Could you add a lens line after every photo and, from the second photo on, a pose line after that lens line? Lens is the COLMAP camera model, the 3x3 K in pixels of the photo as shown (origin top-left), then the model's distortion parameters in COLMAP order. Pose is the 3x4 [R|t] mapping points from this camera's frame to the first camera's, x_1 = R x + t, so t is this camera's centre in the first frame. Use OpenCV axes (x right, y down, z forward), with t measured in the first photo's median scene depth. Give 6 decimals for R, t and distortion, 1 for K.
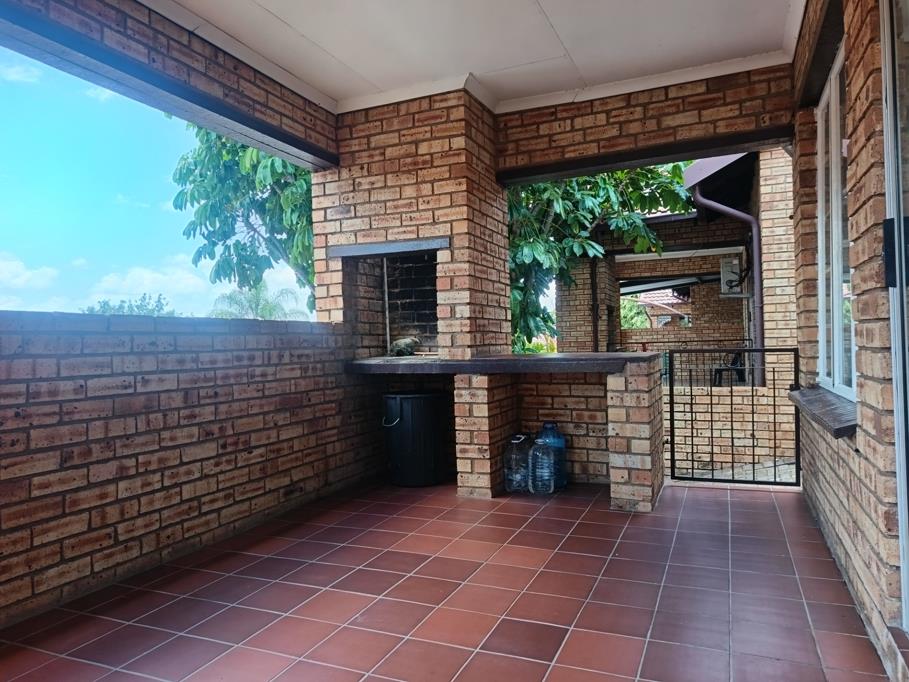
lens RADIAL K [[629.7, 0, 452.9], [0, 629.7, 337.9], [0, 0, 1]] dist [0.026441, -0.006289]
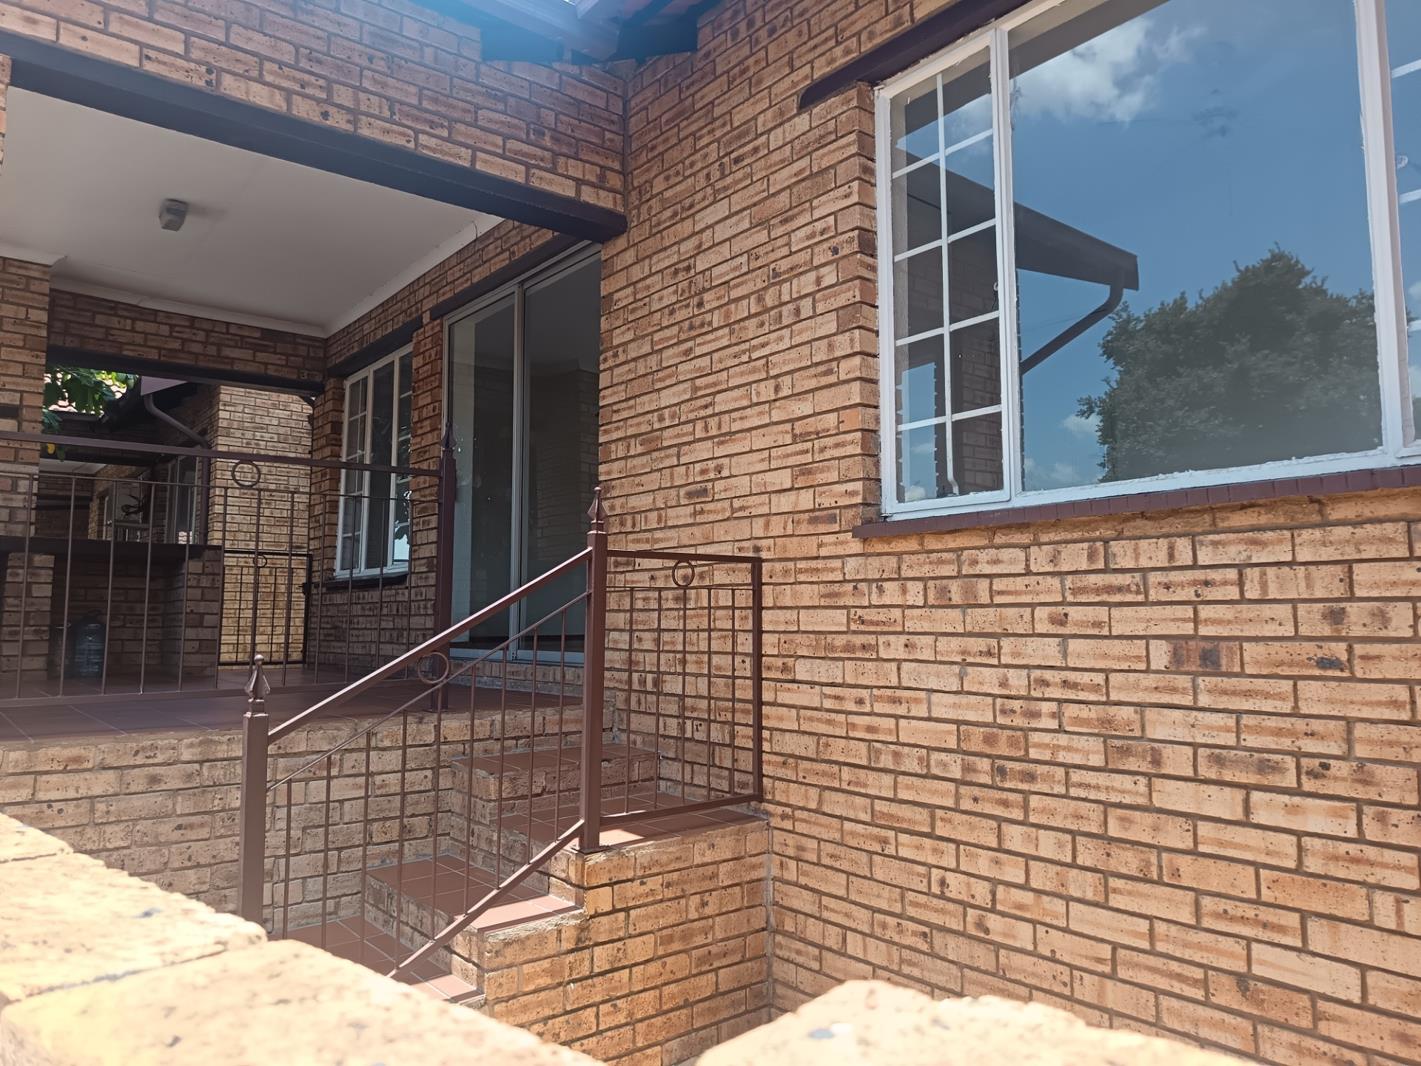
lens RADIAL K [[984.3, 0, 708.0], [0, 984.3, 539.3], [0, 0, 1]] dist [0.026441, -0.006289]
pose [[0.461913, 0.100794, 0.881179, -0.834350], [-0.017319, 0.994357, -0.104661, 0.178245], [-0.886756, 0.033084, 0.461052, -0.619035]]
